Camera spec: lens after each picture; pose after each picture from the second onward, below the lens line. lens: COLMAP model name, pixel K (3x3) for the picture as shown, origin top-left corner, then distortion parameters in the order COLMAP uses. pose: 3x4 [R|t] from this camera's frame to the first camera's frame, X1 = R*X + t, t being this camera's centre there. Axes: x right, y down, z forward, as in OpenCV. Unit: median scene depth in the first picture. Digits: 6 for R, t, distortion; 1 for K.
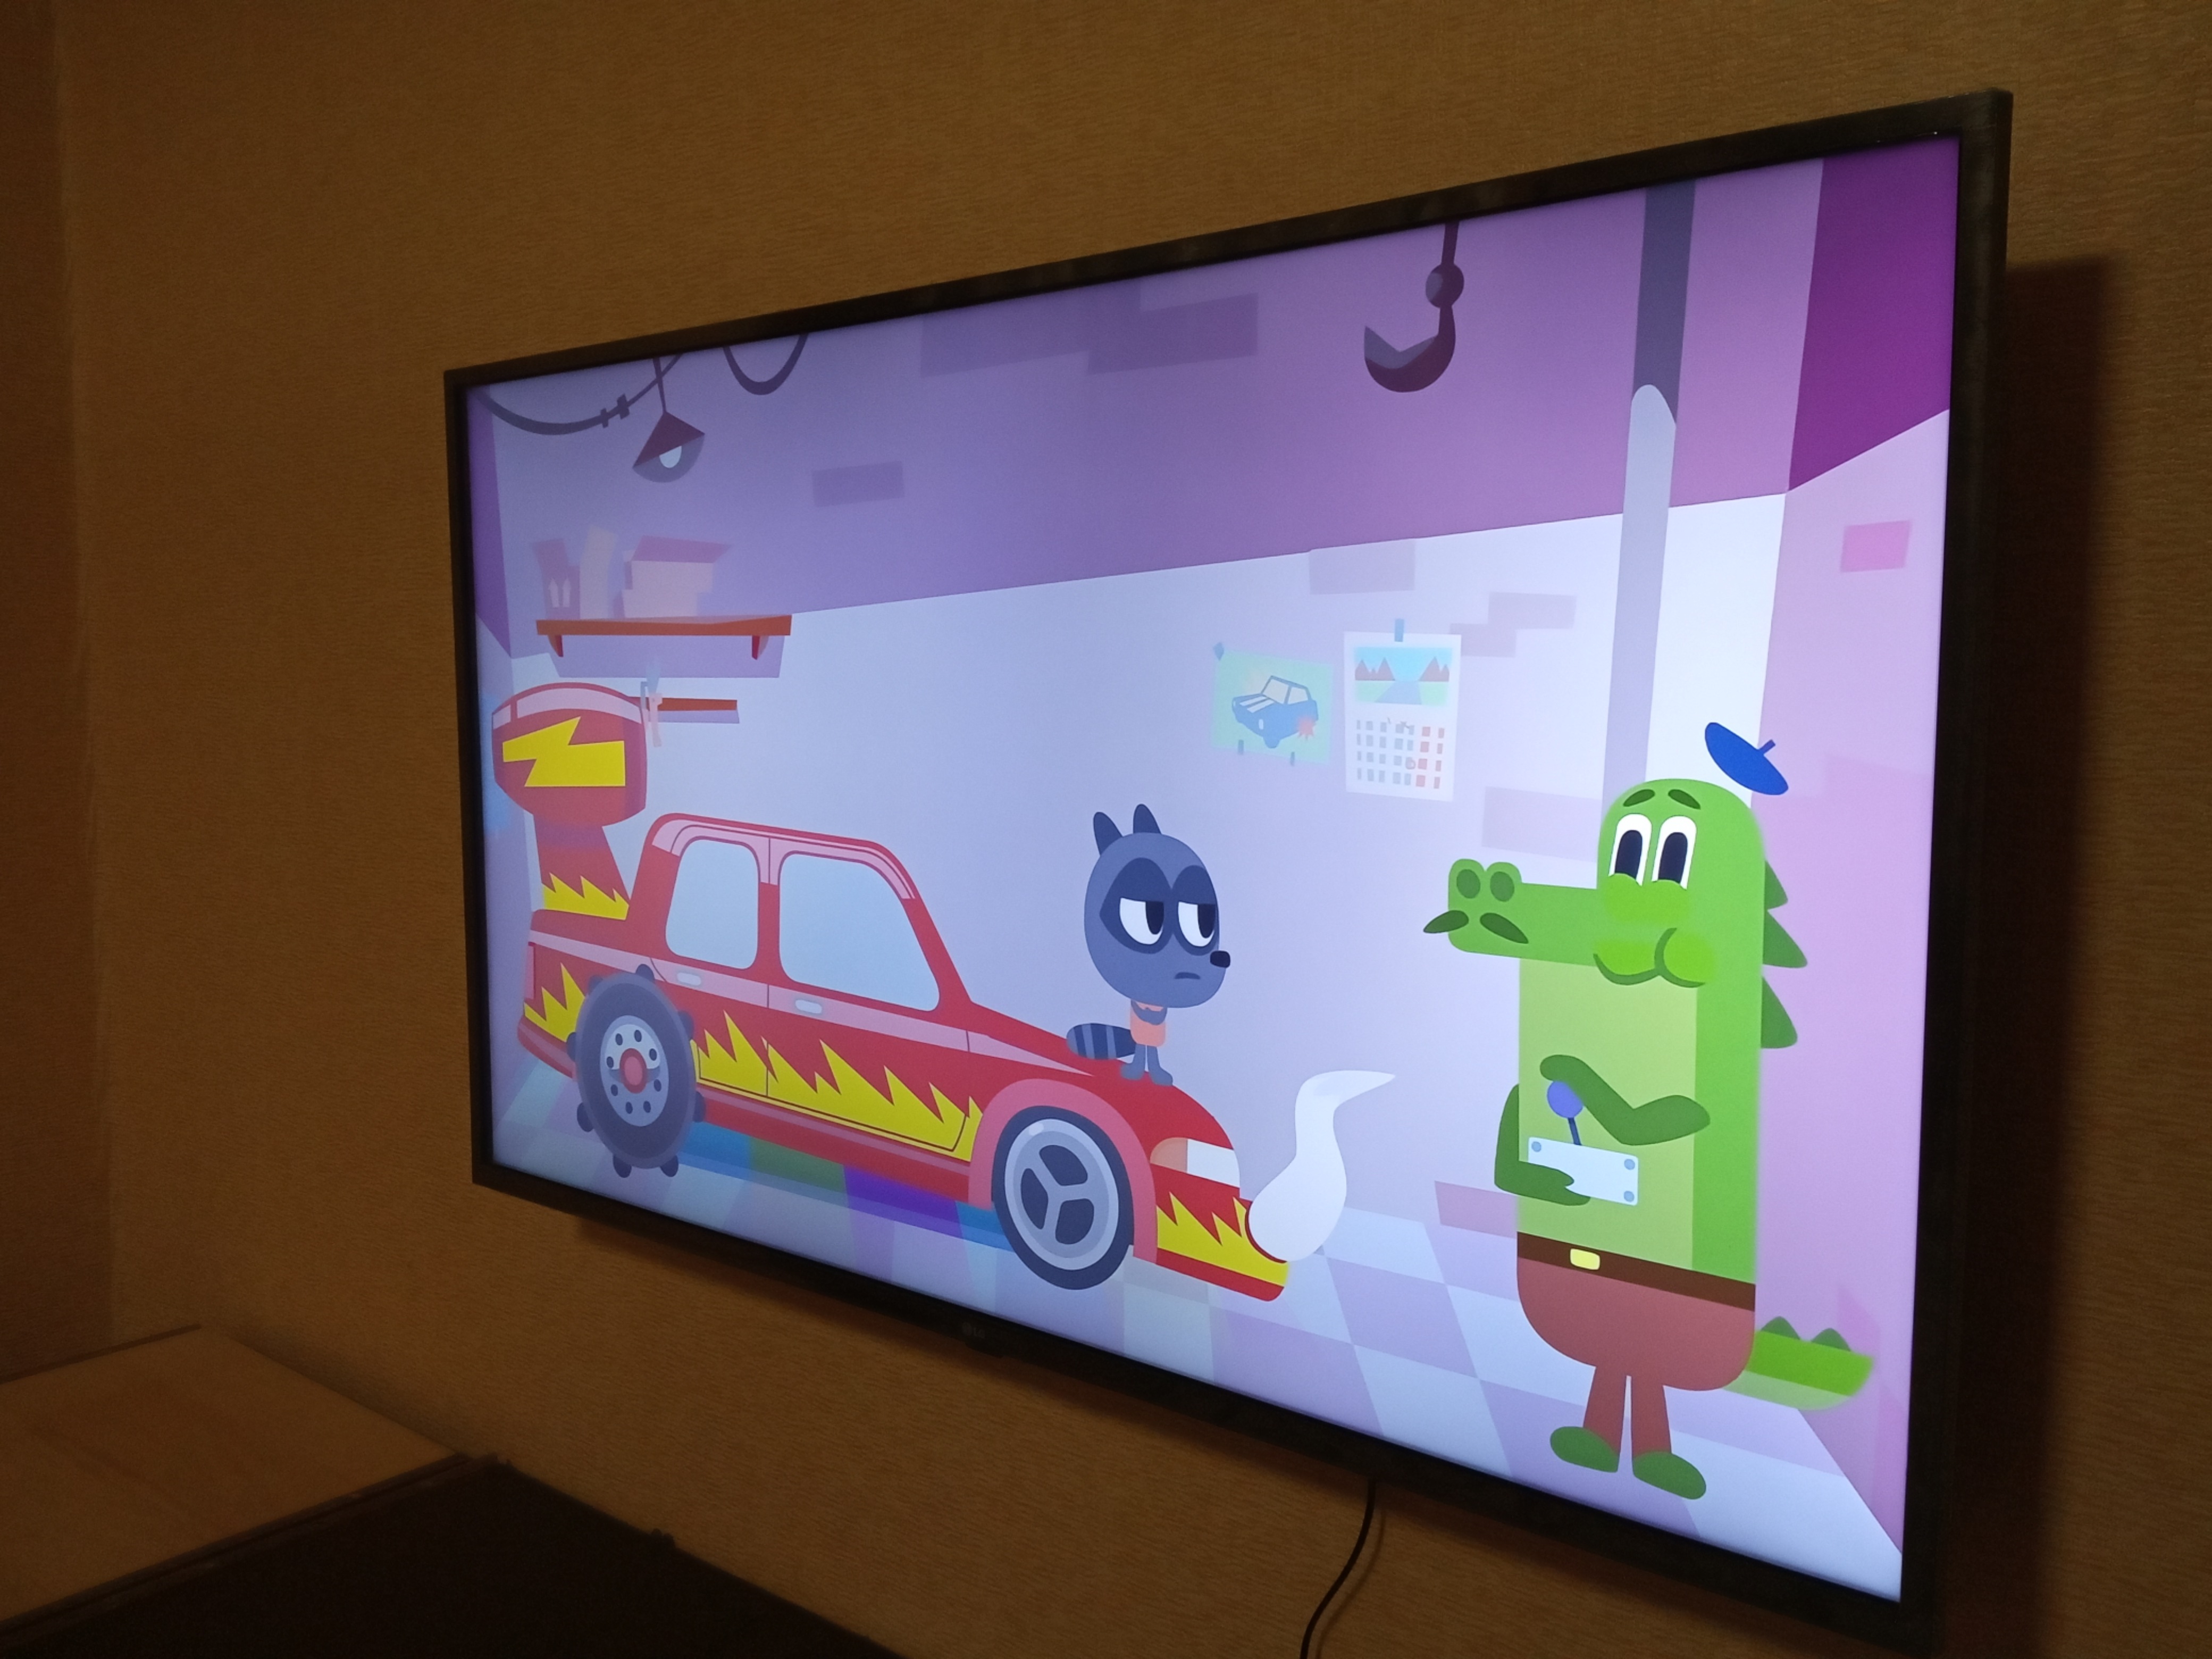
lens RADIAL K [[1791.1, 0, 1106.0], [0, 1791.1, 829.5], [0, 0, 1]] dist [0.068653, -0.105467]
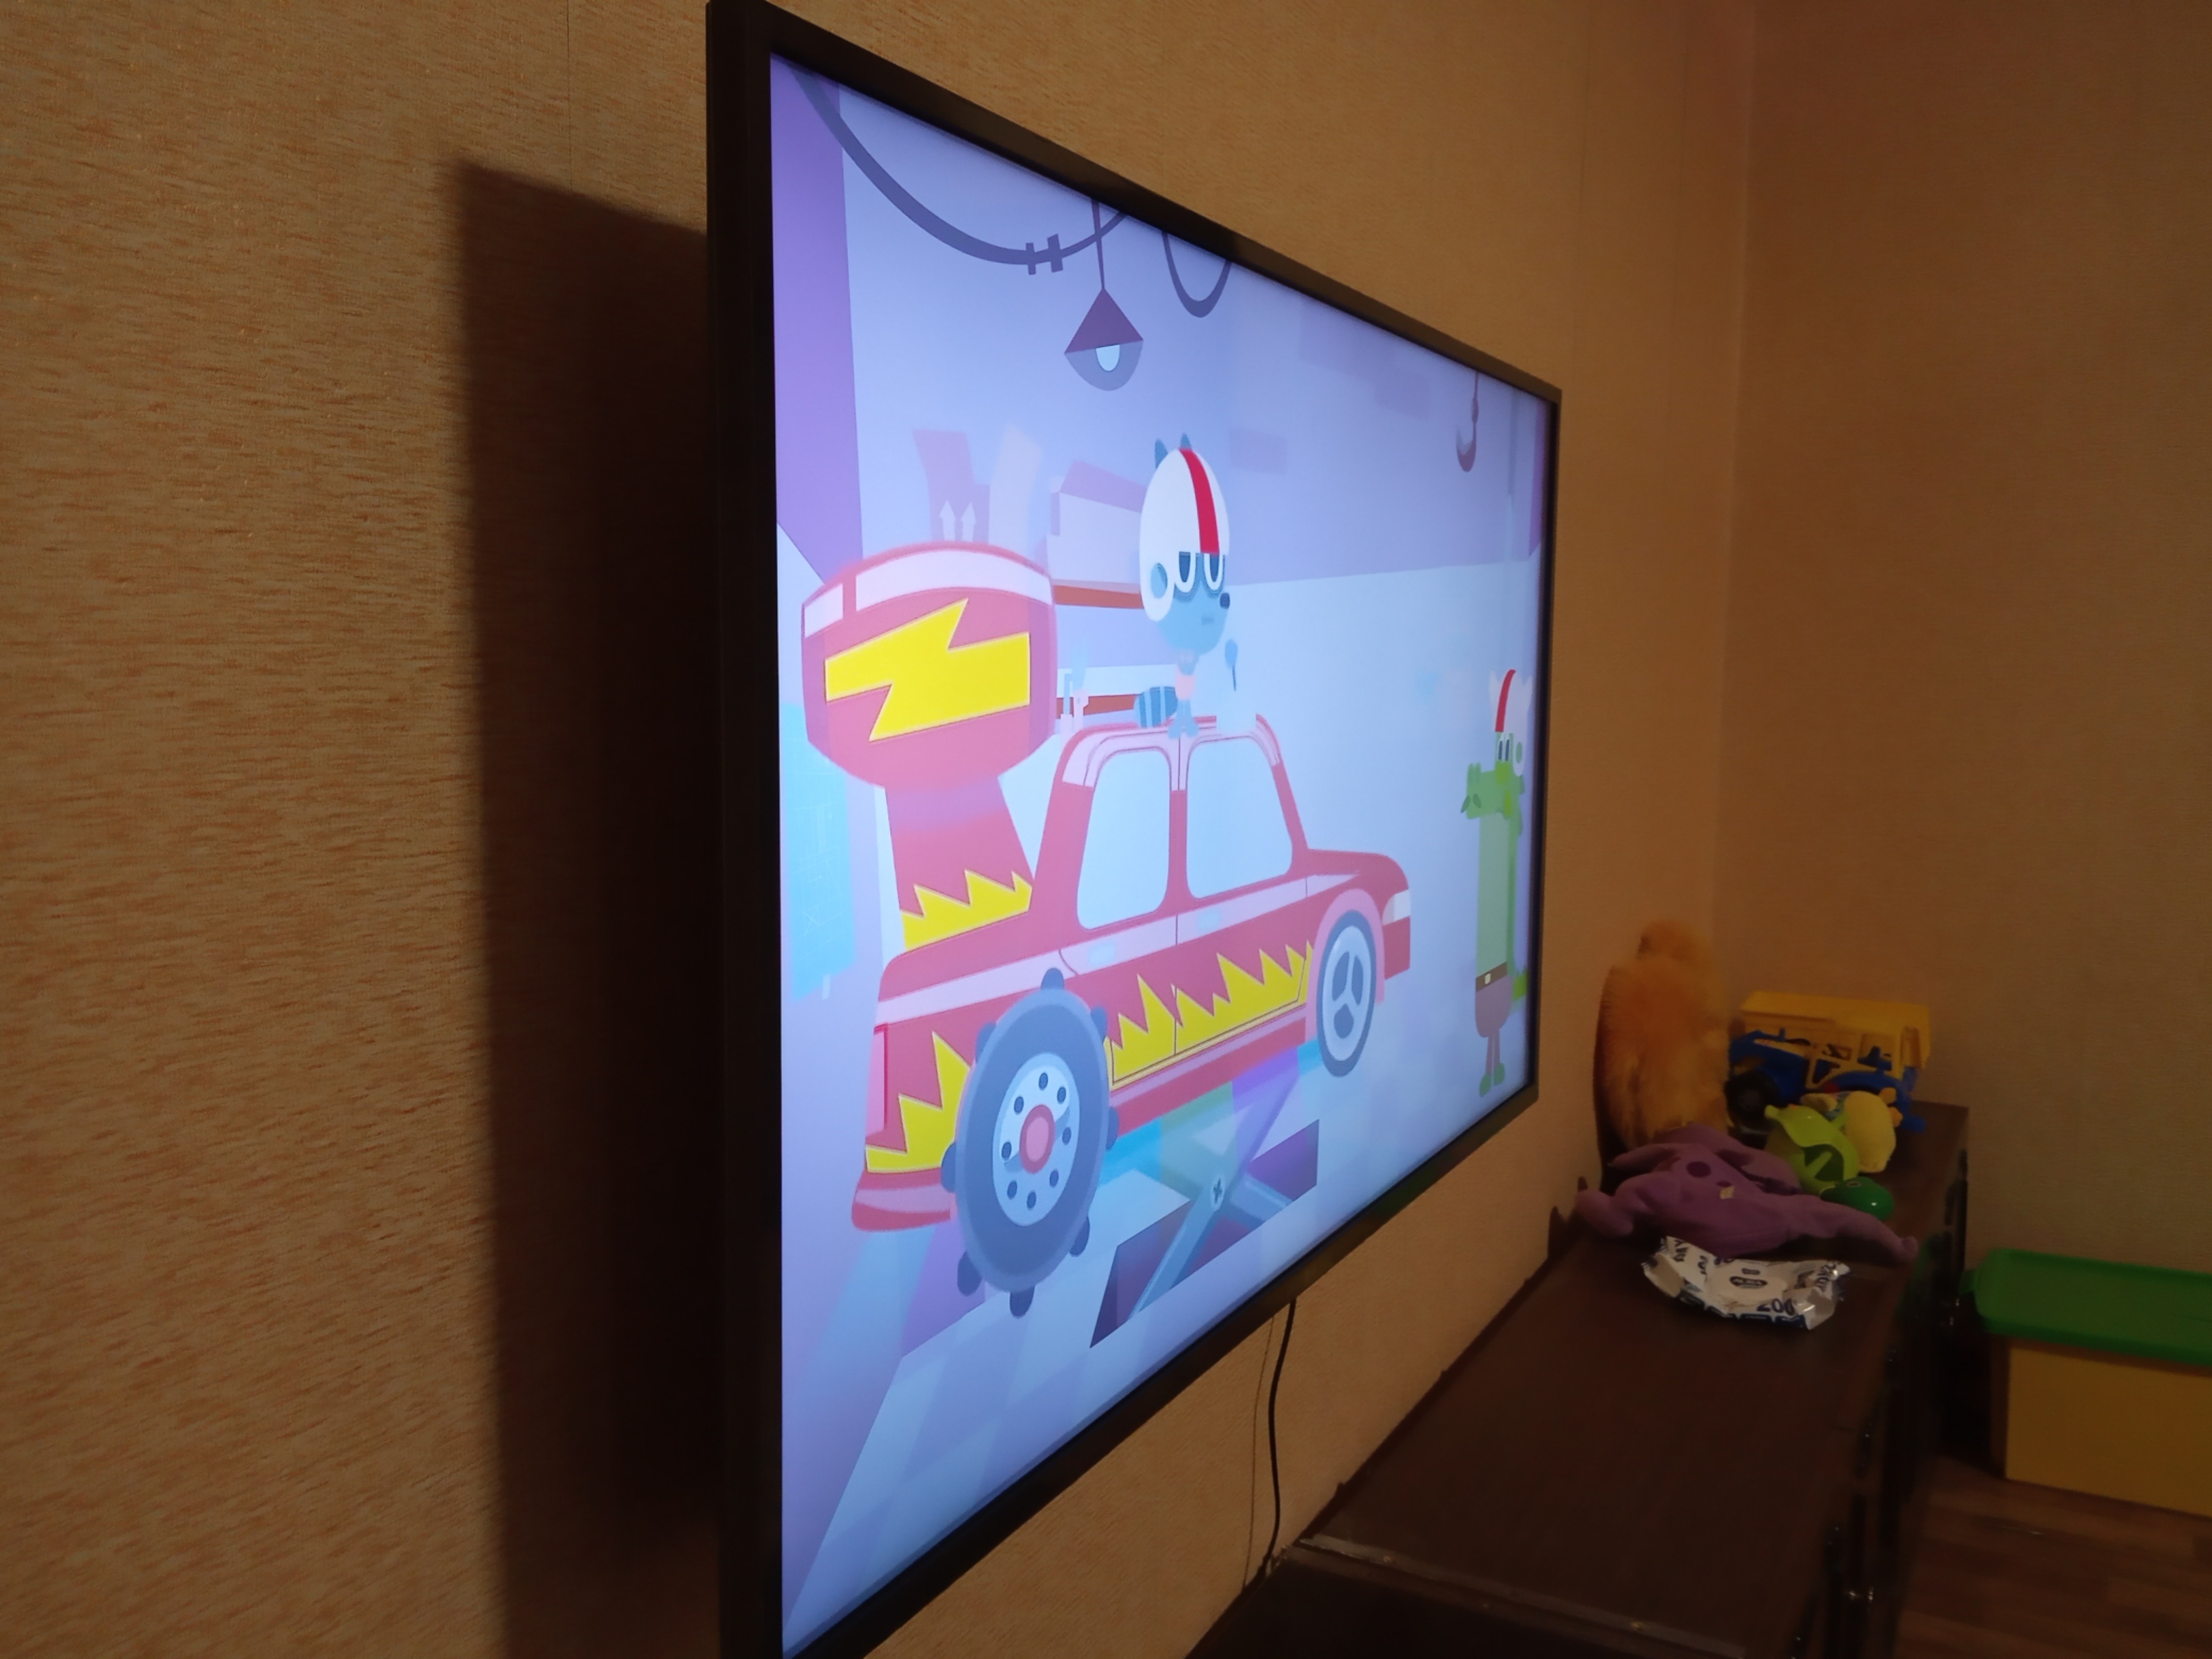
lens RADIAL K [[1791.1, 0, 1106.0], [0, 1791.1, 829.5], [0, 0, 1]] dist [0.068653, -0.105467]
pose [[-0.187820, -0.107175, 0.976339, -1.259074], [0.082921, 0.988750, 0.124489, -0.145943], [-0.978697, 0.104340, -0.176820, 1.514788]]
